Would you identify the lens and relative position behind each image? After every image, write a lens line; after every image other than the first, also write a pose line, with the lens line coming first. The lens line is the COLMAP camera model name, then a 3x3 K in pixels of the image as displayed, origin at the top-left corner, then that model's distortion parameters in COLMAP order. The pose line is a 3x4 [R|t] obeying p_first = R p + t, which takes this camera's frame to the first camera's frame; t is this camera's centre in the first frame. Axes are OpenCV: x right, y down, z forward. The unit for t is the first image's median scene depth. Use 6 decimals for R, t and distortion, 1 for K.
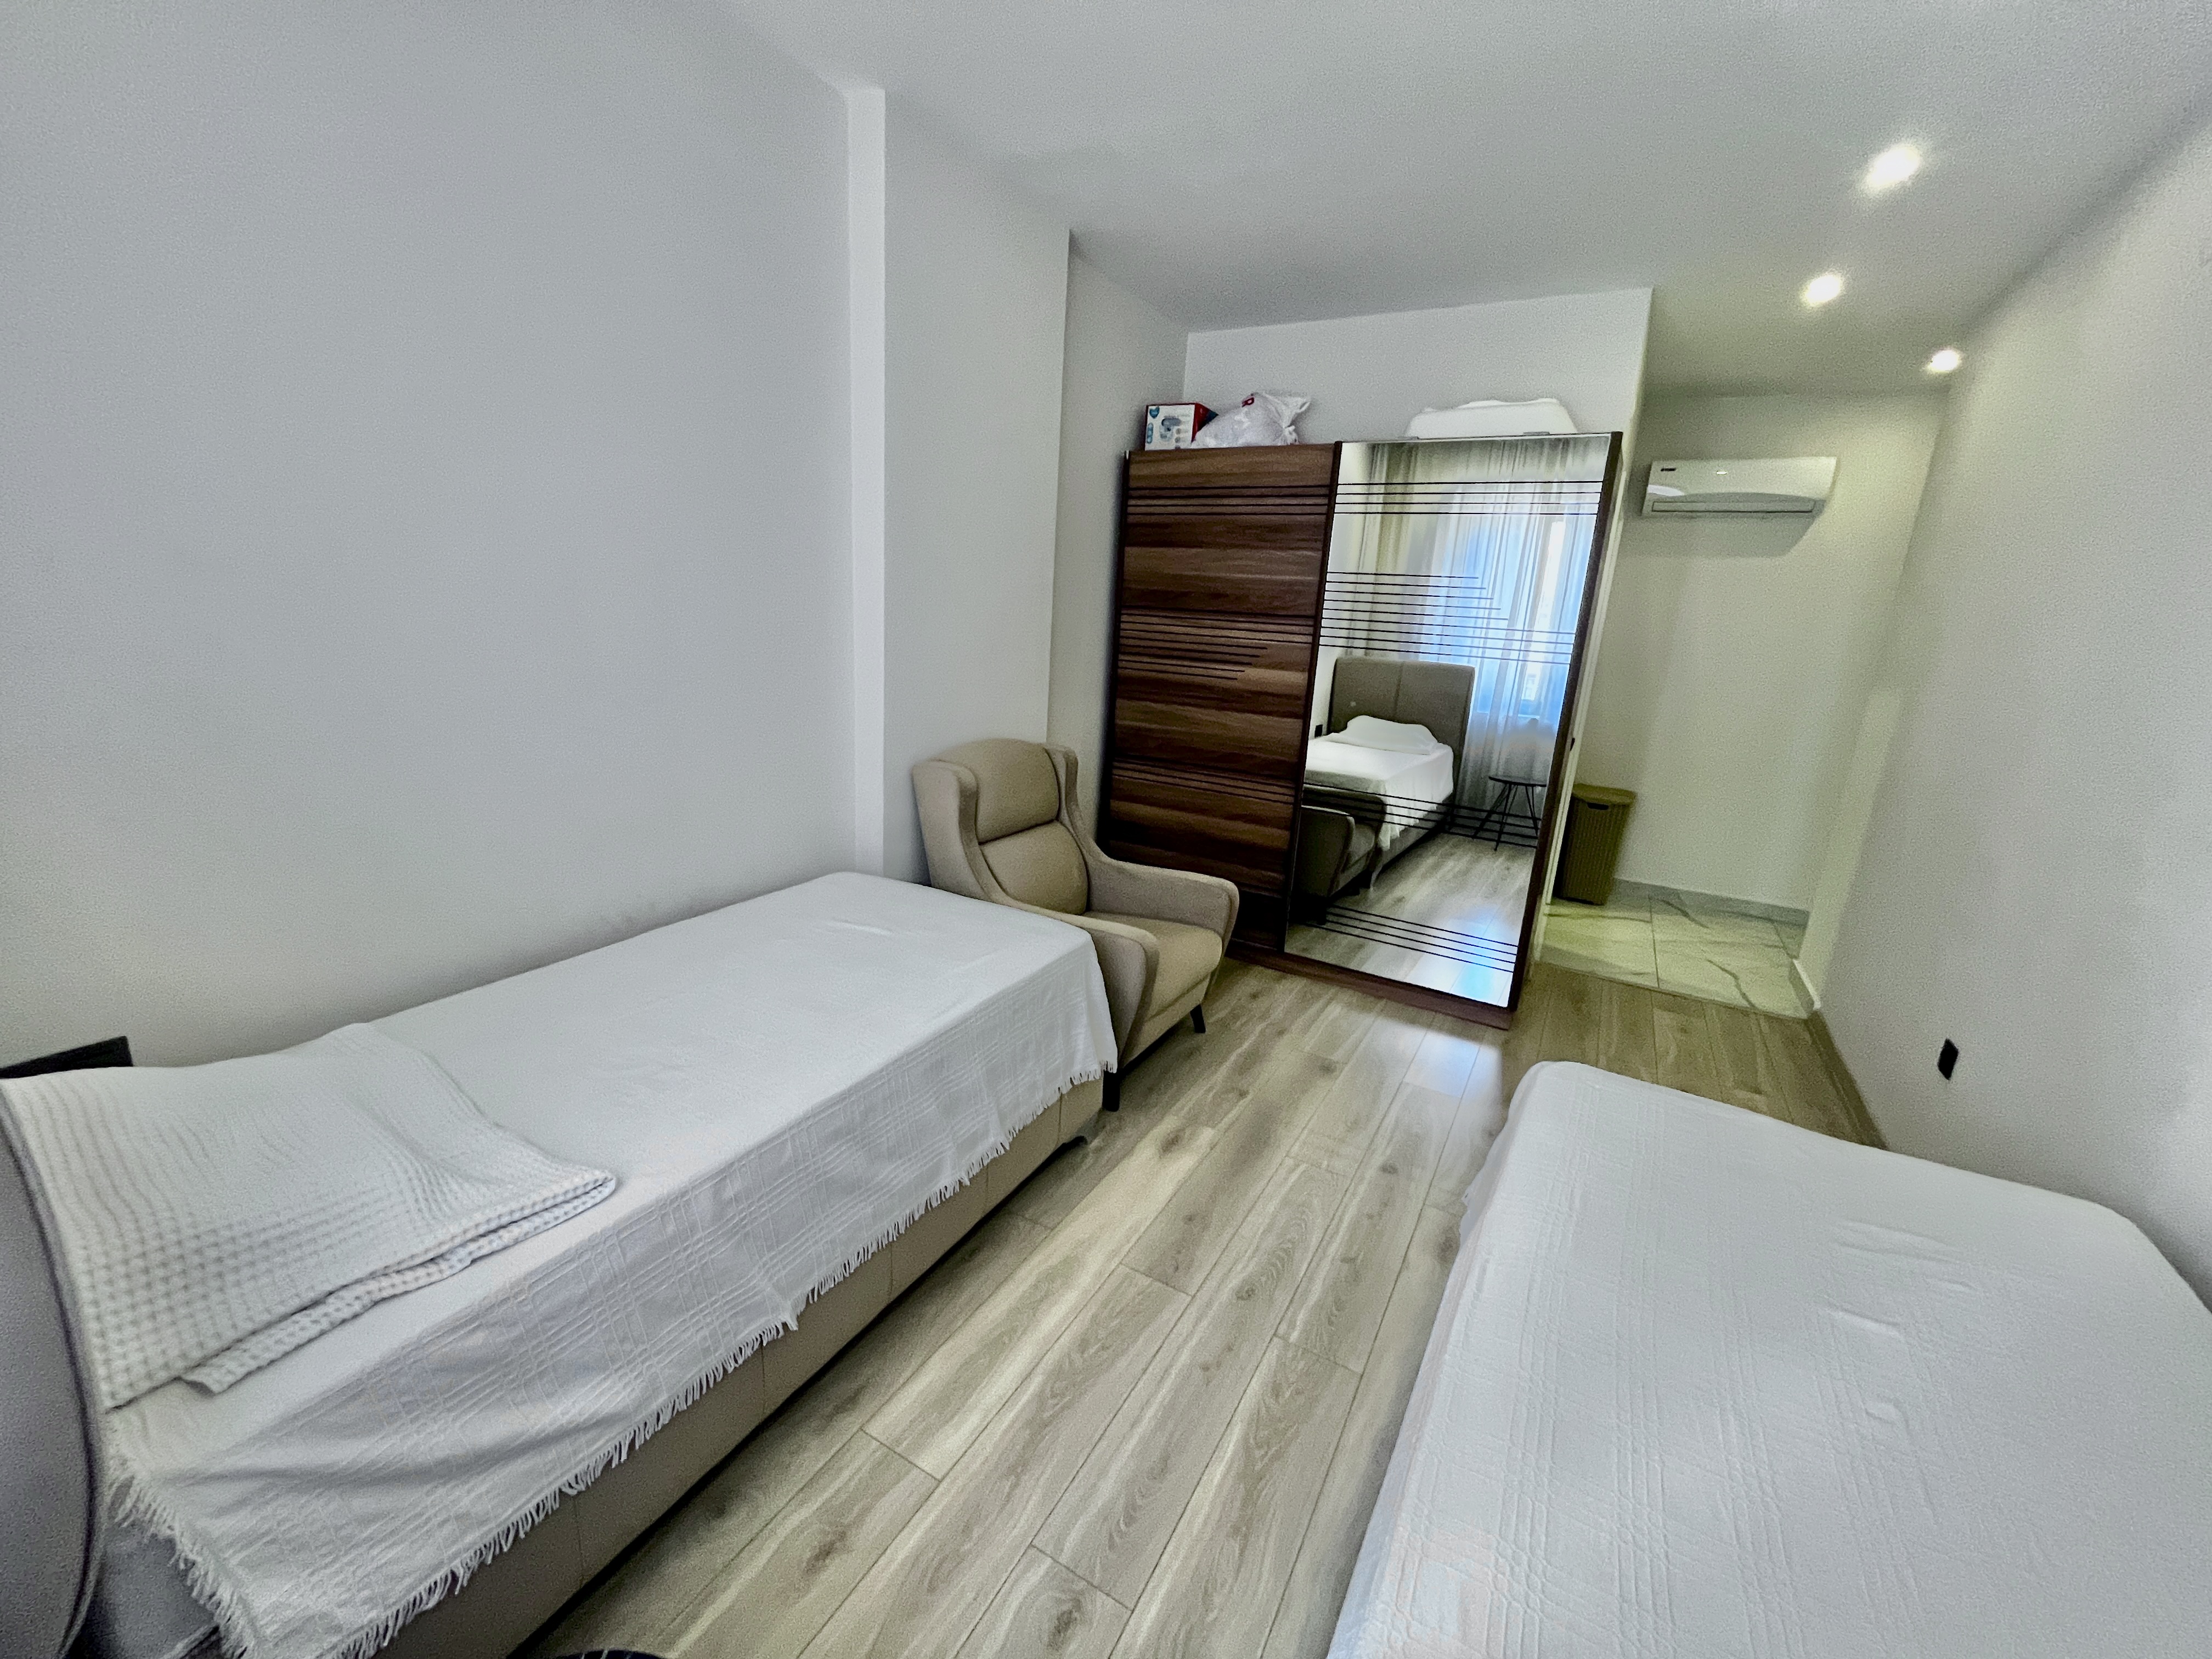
lens RADIAL K [[894.9, 0, 1114.4], [0, 894.9, 832.1], [0, 0, 1]] dist [-0.002599, -0.000146]
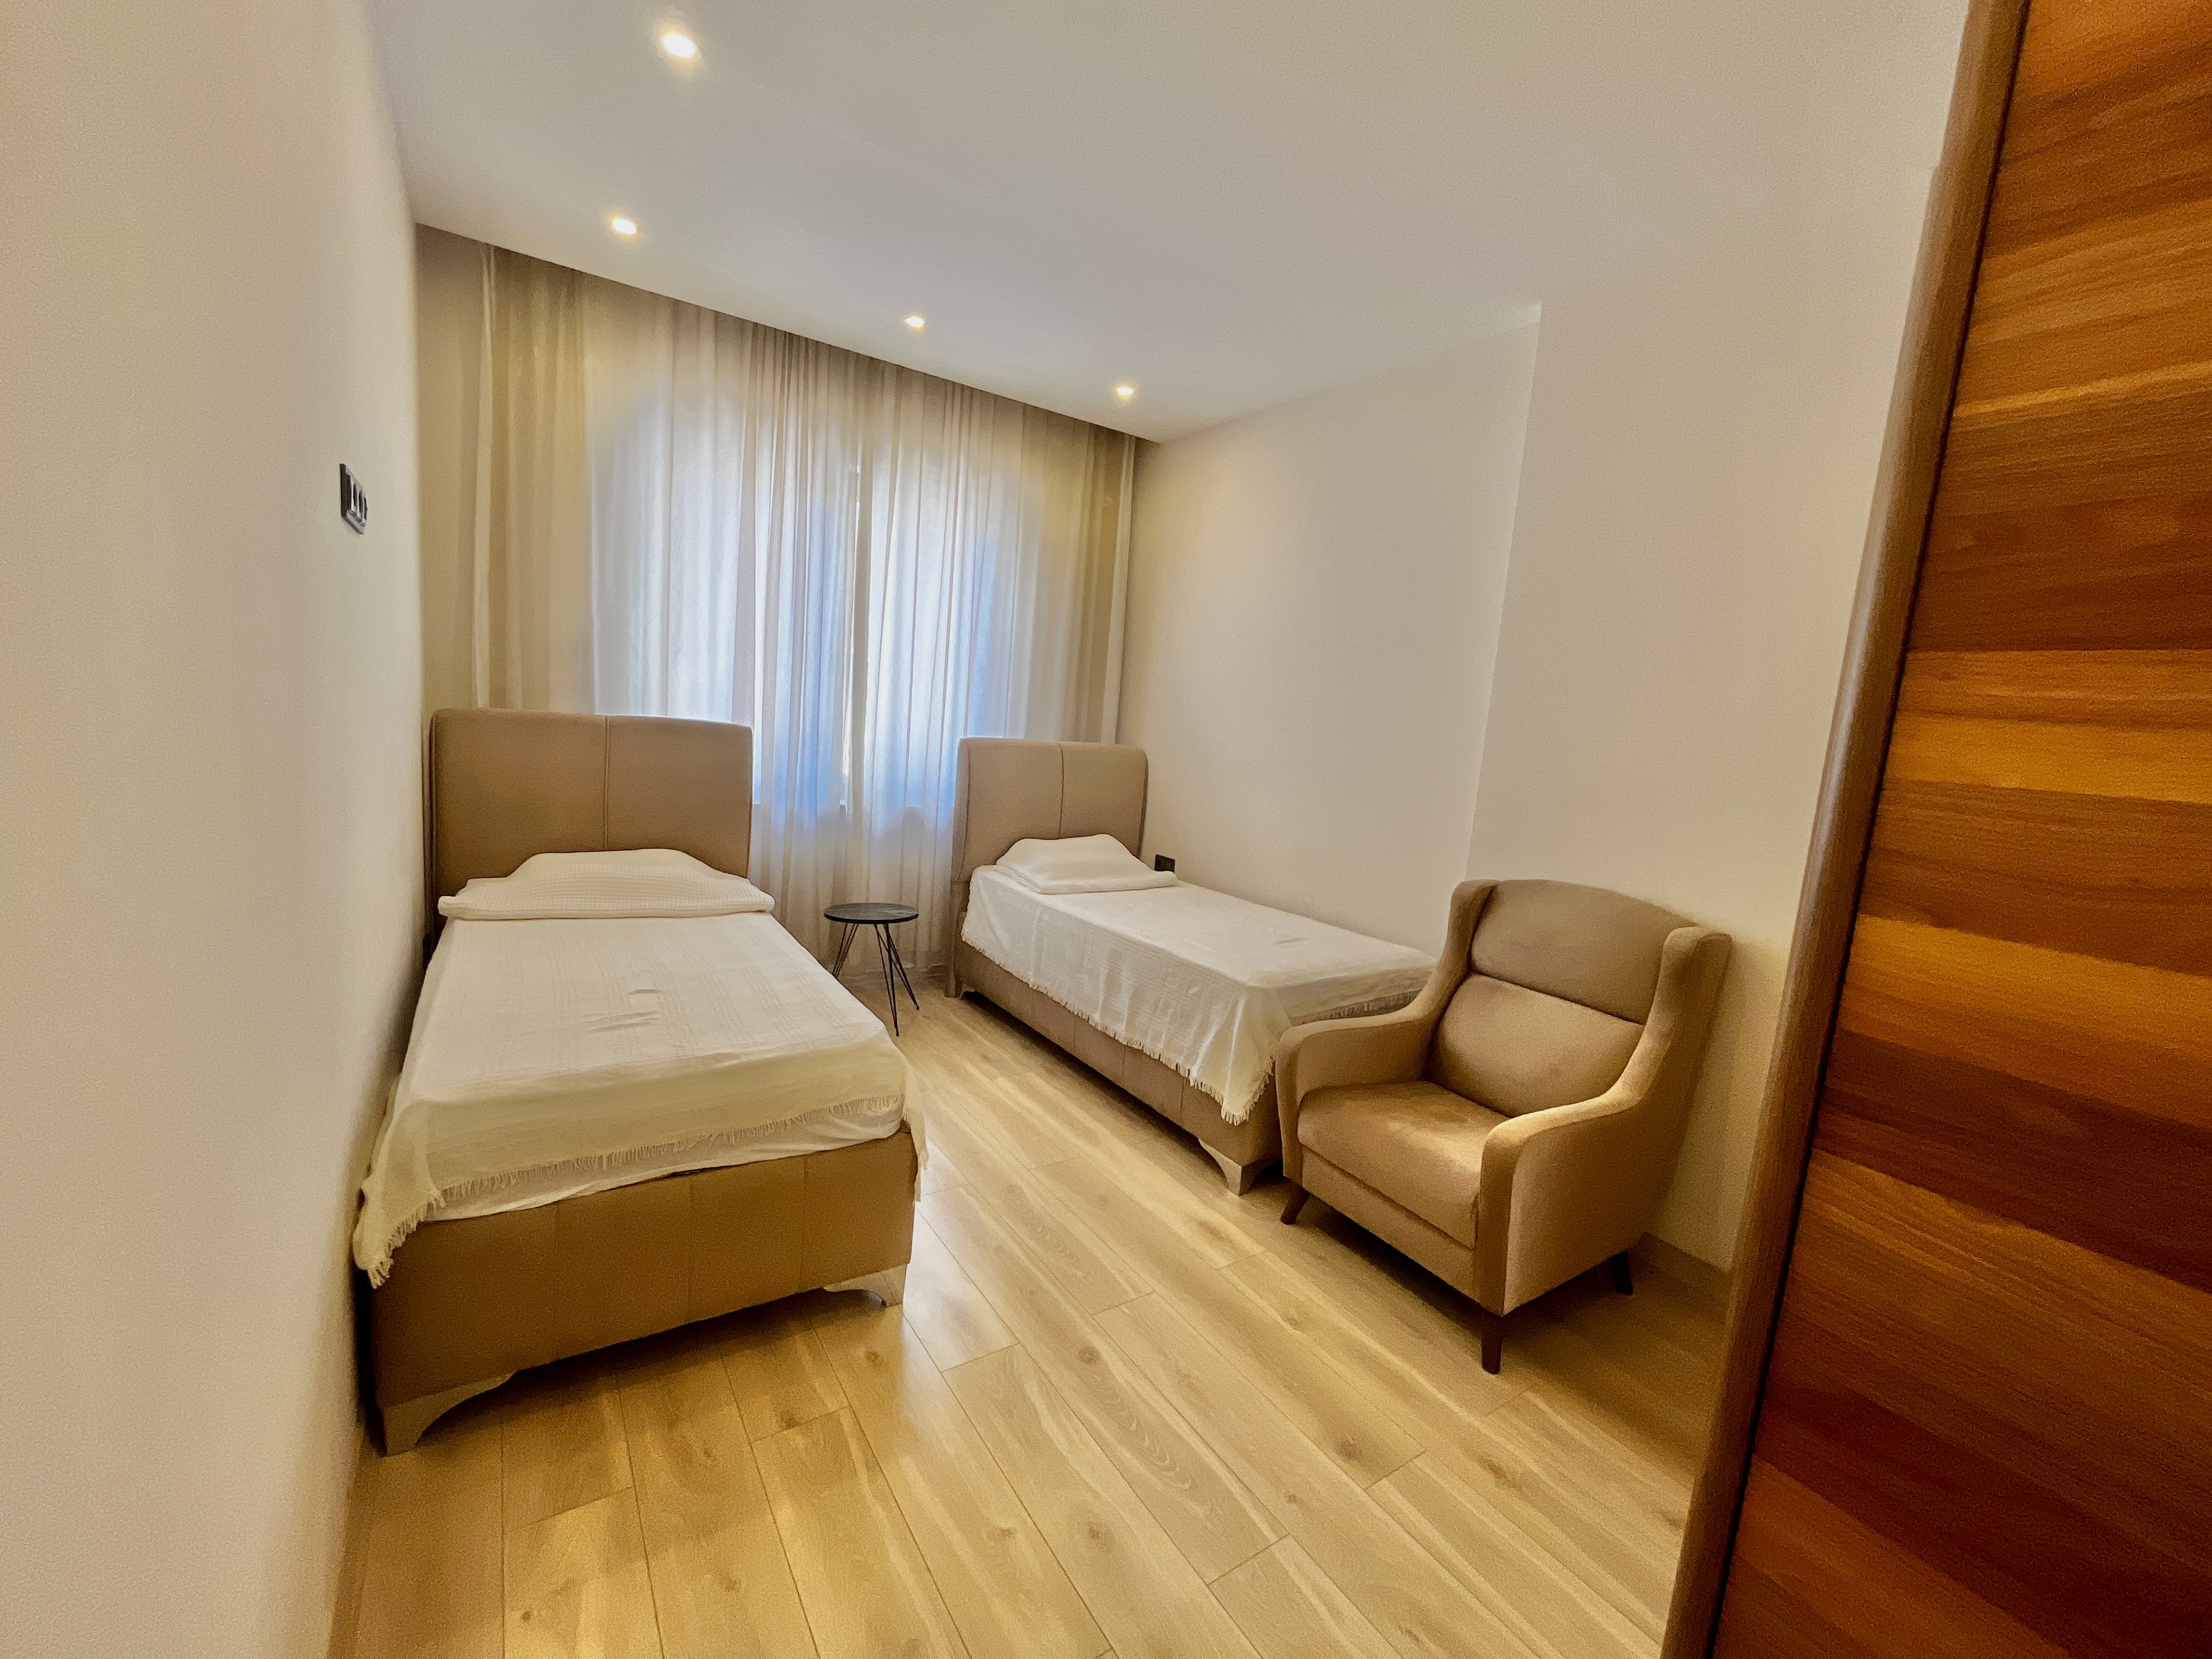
lens RADIAL K [[894.9, 0, 1107.6], [0, 894.9, 825.0], [0, 0, 1]] dist [-0.002599, -0.000146]
pose [[-0.440831, 0.021541, -0.897331, 1.163067], [-0.319115, 0.930637, 0.179112, -0.237559], [0.838948, 0.365310, -0.403380, 1.357266]]
